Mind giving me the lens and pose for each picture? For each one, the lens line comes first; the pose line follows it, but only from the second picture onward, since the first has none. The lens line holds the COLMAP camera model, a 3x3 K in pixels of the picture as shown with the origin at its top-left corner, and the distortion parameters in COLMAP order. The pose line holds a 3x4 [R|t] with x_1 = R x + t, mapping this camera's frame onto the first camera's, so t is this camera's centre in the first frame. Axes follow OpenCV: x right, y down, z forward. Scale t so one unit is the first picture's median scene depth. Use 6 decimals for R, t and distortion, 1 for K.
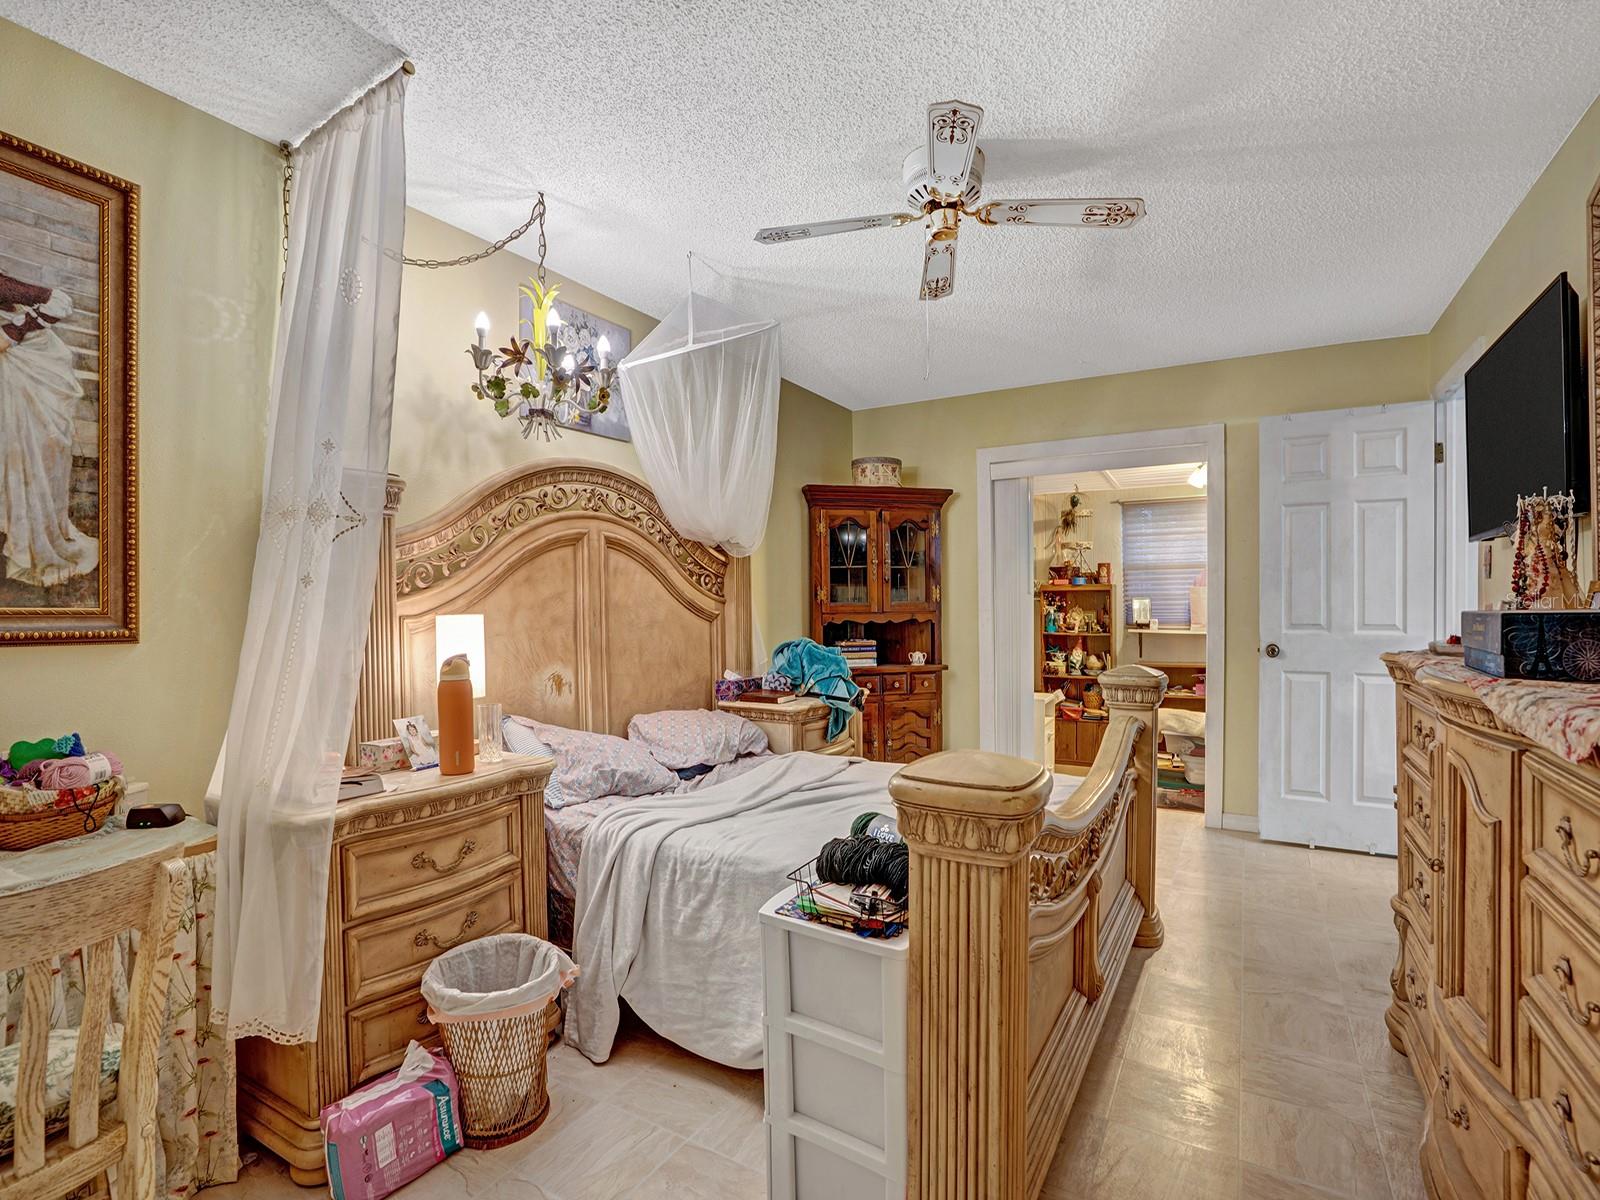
lens RADIAL K [[762.0, 0, 800.3], [0, 762.0, 604.6], [0, 0, 1]] dist [-0.039646, 0.007150]
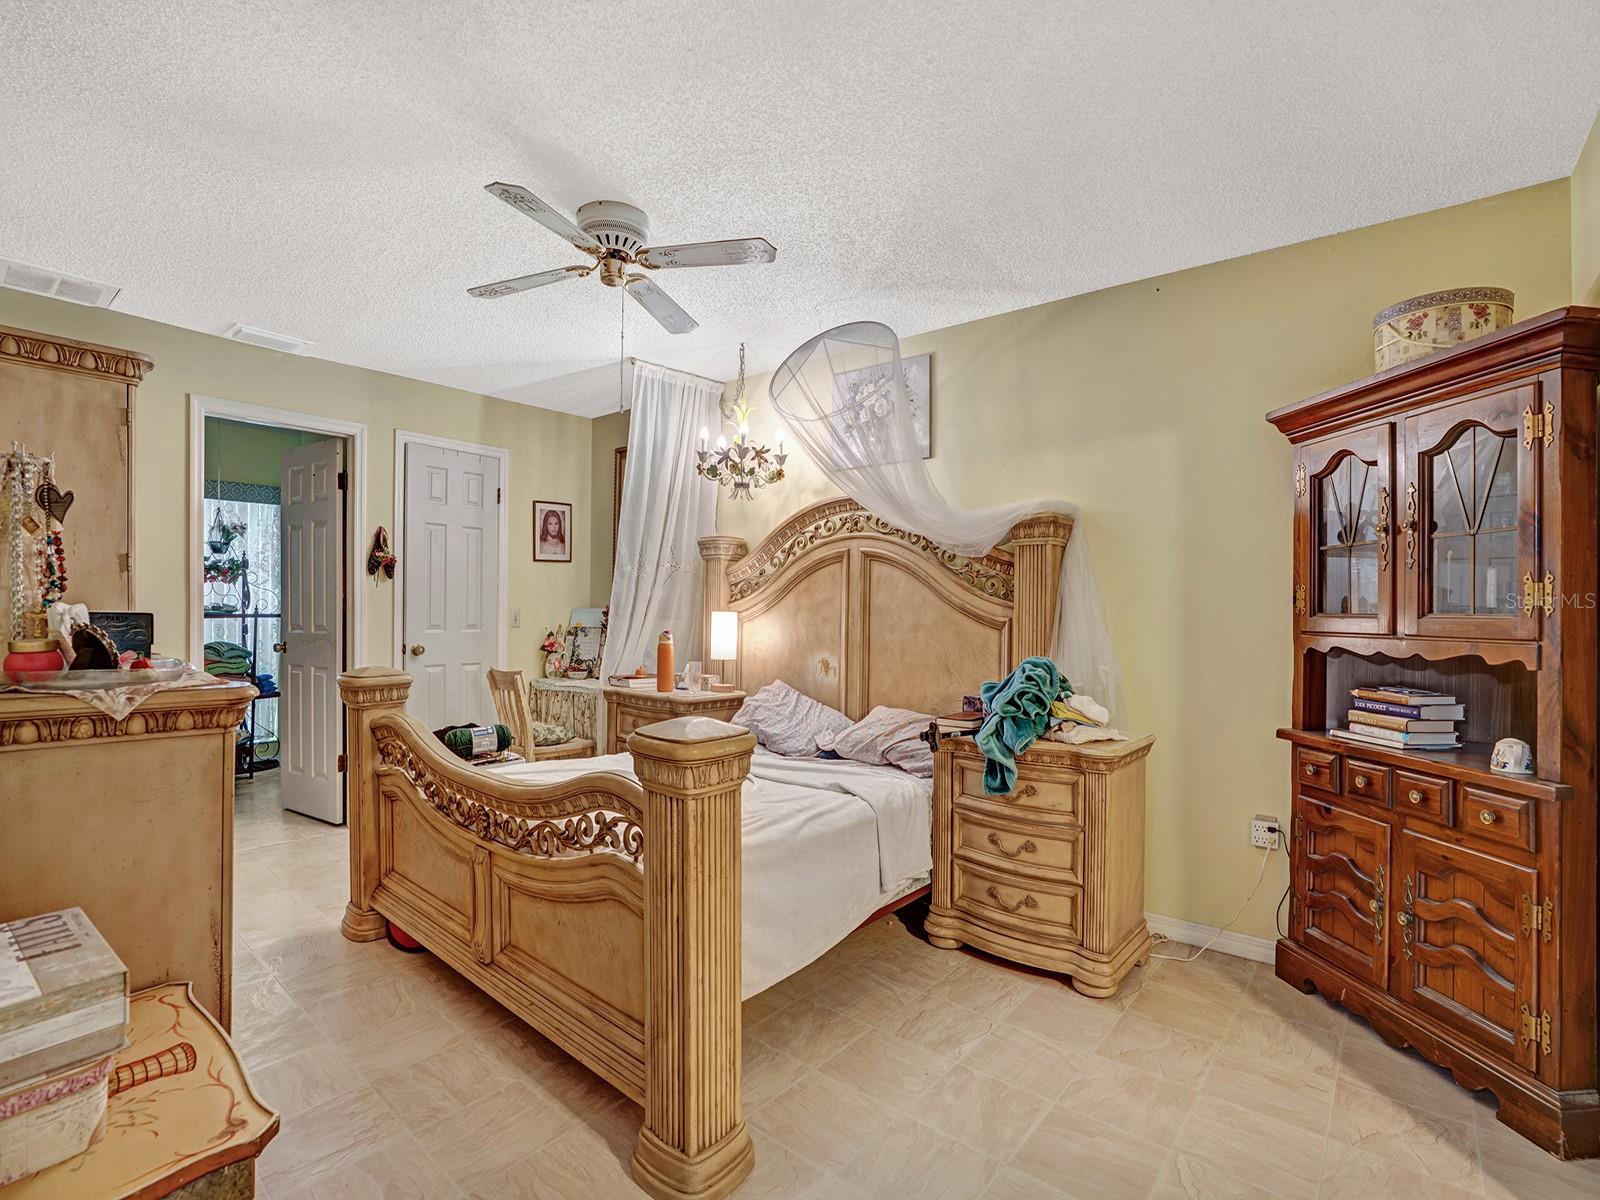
lens RADIAL K [[762.0, 0, 786.6], [0, 762.0, 596.2], [0, 0, 1]] dist [-0.039646, 0.007150]
pose [[-0.170166, -0.007616, -0.985386, 1.065333], [-0.014406, 0.999882, -0.005241, -0.012413], [0.985310, 0.013304, -0.170256, 1.210772]]
